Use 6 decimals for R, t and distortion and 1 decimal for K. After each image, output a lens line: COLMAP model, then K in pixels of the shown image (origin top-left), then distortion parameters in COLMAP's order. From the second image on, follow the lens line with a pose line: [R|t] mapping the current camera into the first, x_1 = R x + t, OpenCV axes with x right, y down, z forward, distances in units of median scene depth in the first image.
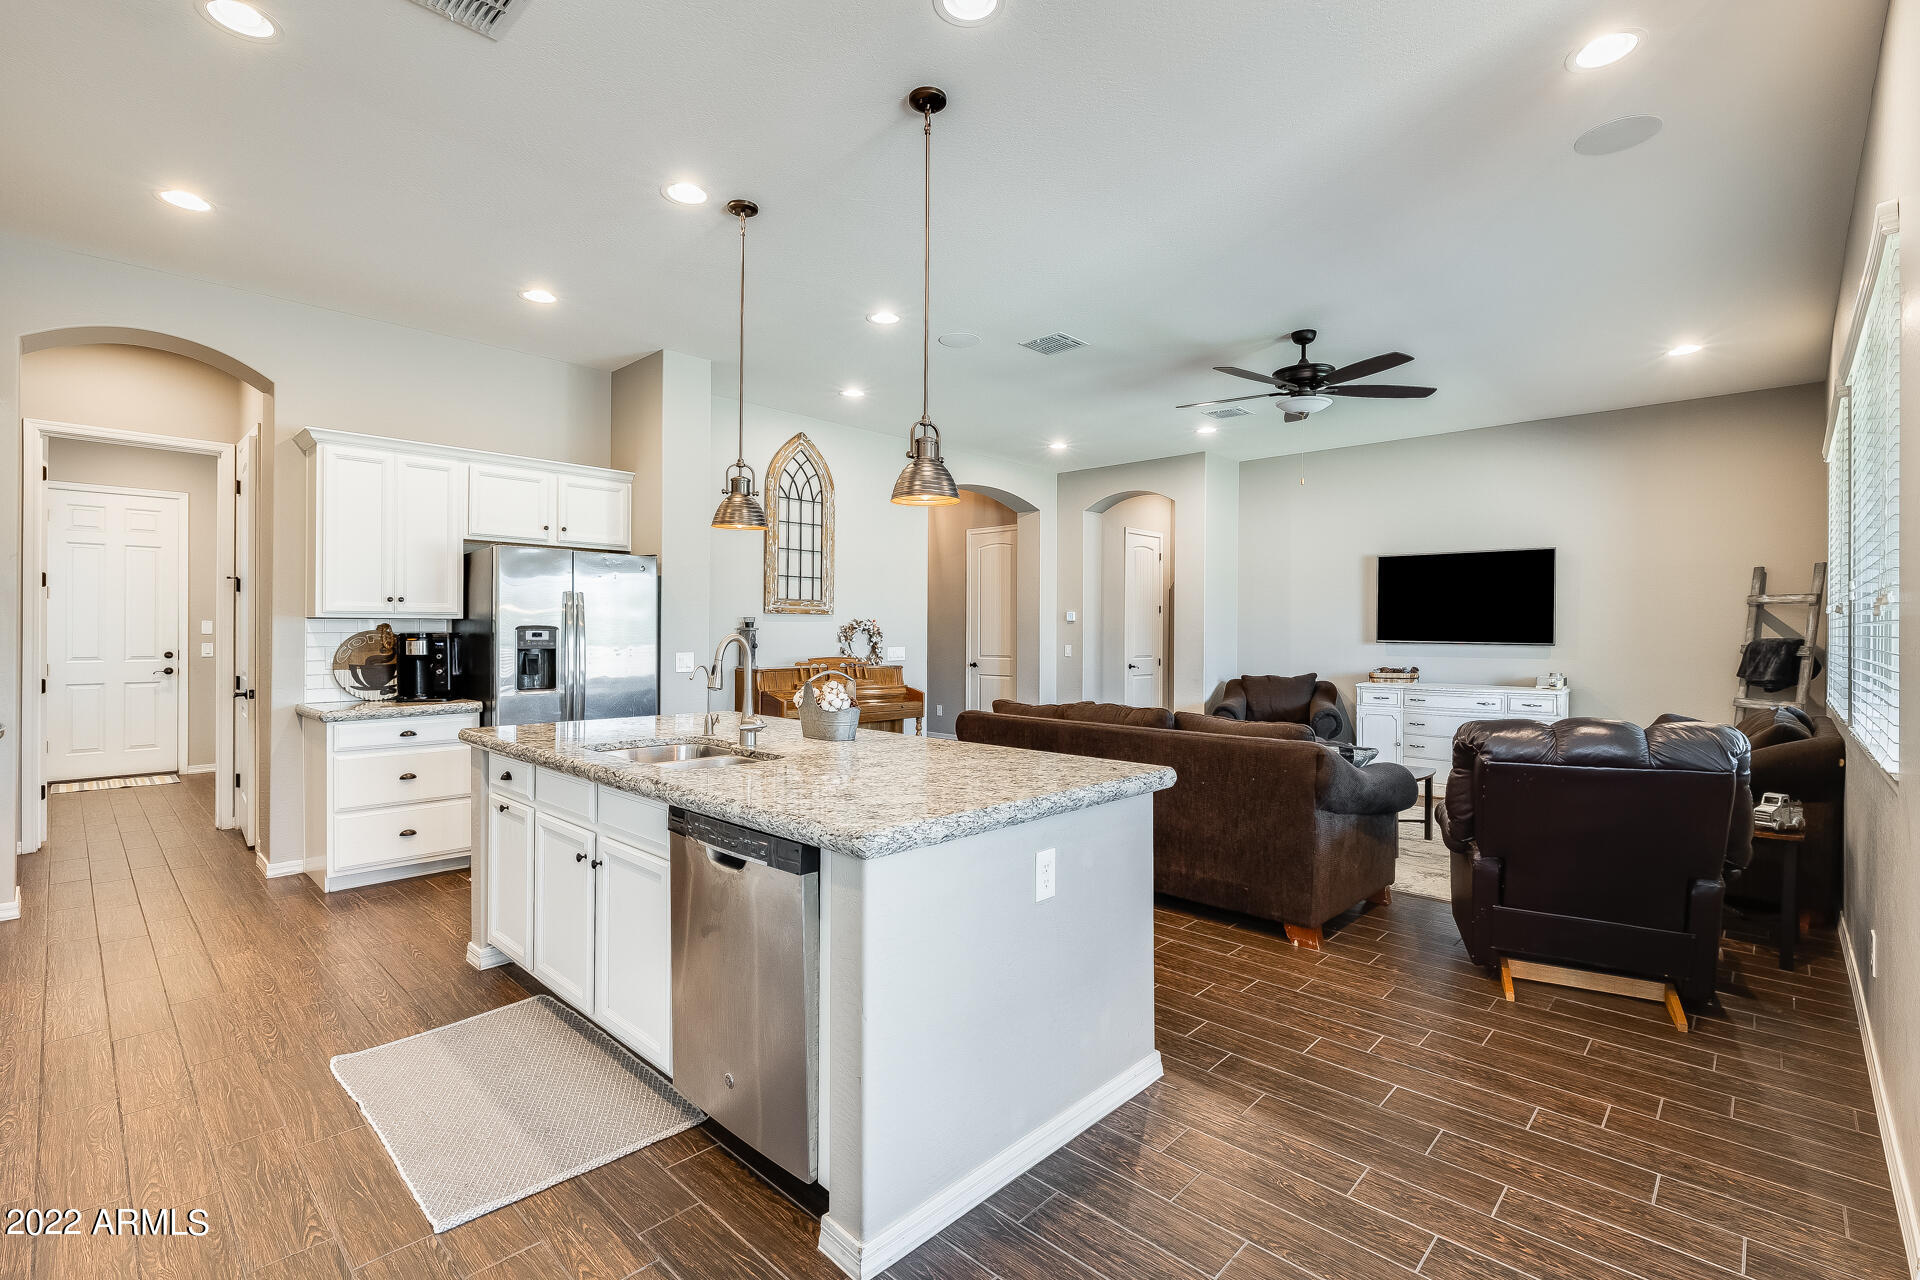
lens RADIAL K [[844.7, 0, 963.7], [0, 844.7, 631.1], [0, 0, 1]] dist [0.000057, -0.000015]
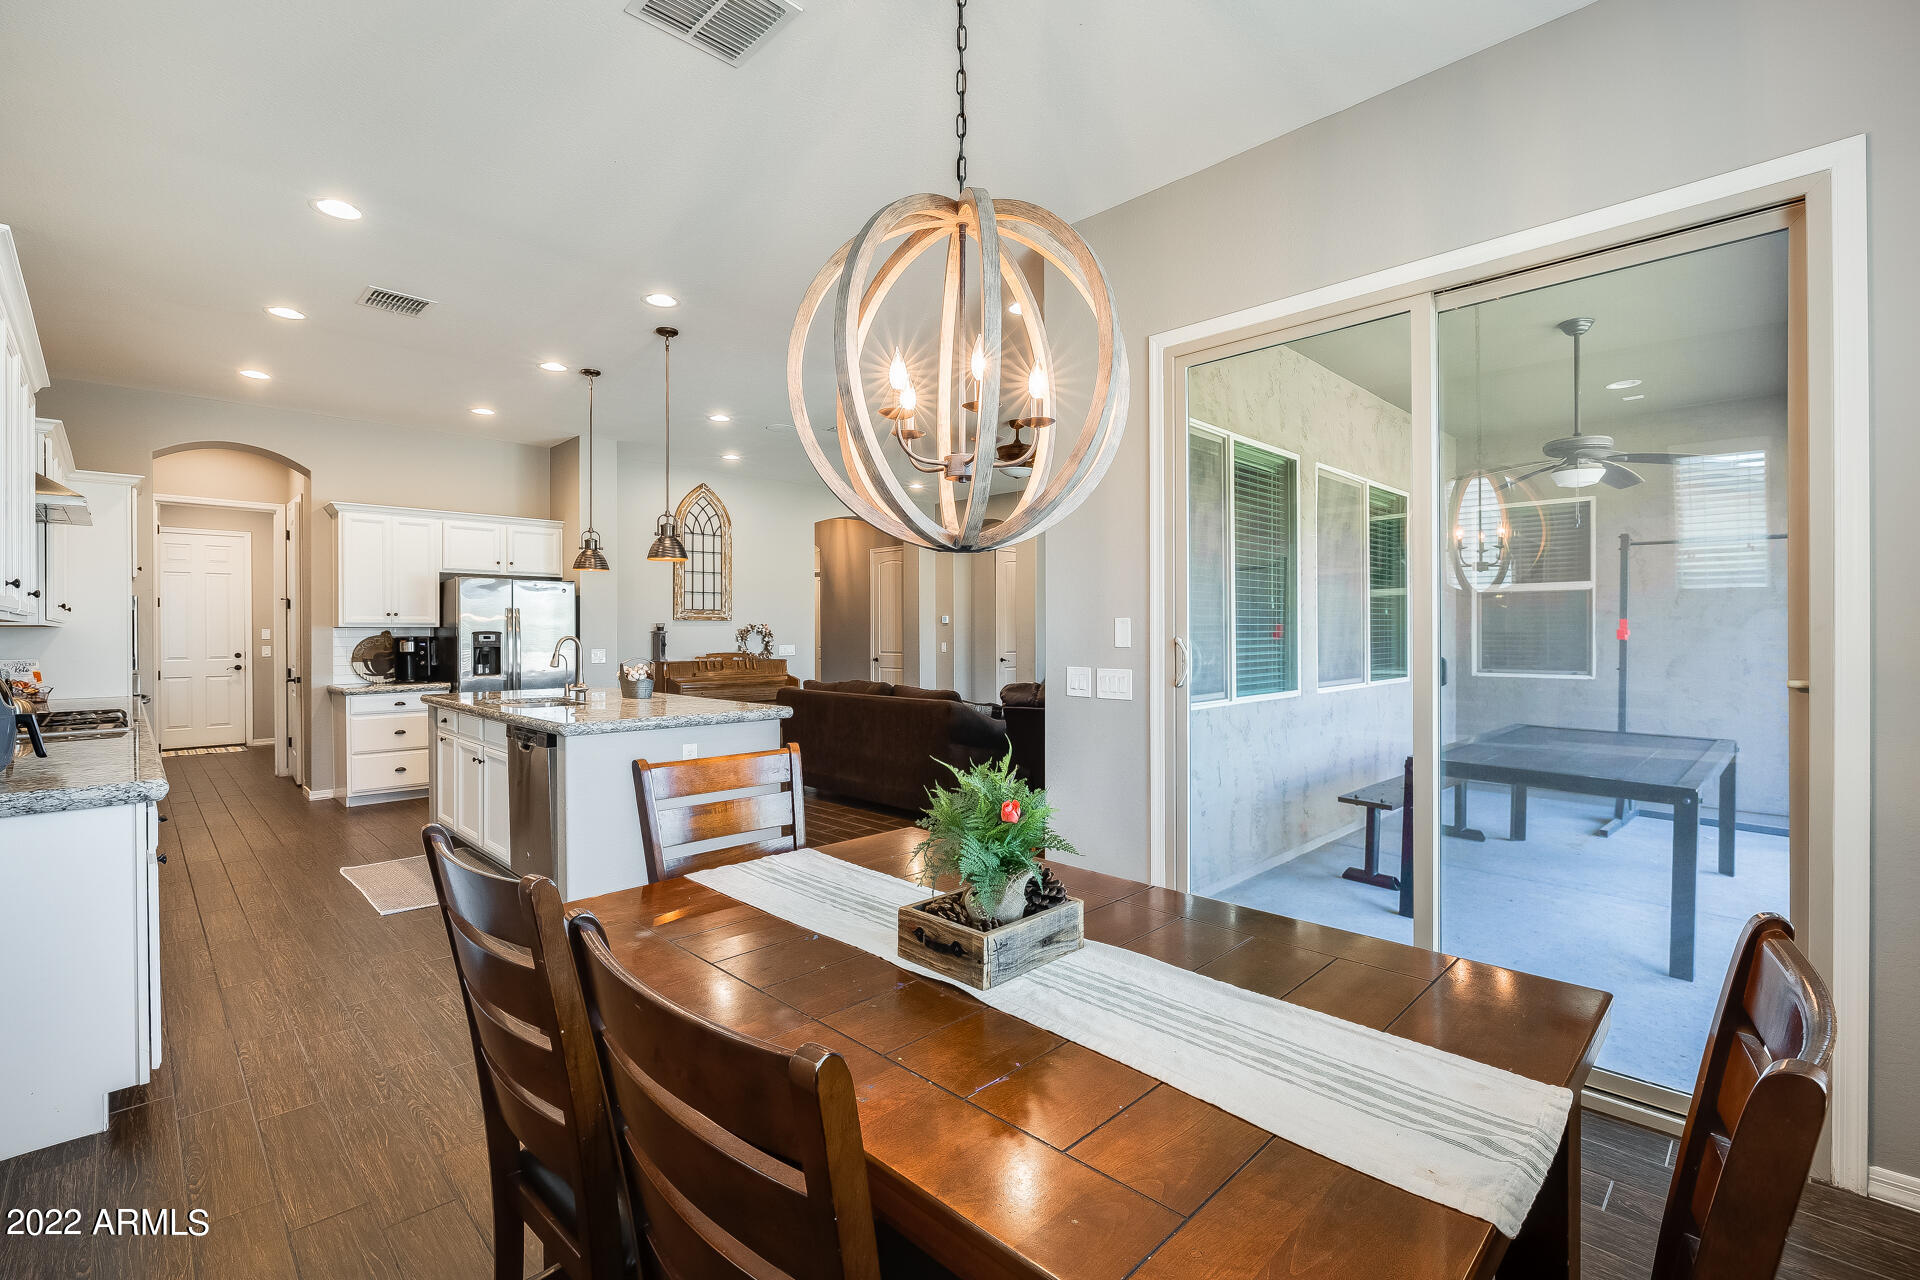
lens RADIAL K [[836.4, 0, 968.3], [0, 836.4, 634.7], [0, 0, 1]] dist [-0.000082, 0.000004]
pose [[0.999574, -0.008130, -0.028045, 0.361145], [0.008226, 0.999961, 0.003305, 0.001528], [0.028017, -0.003535, 0.999601, -0.418962]]
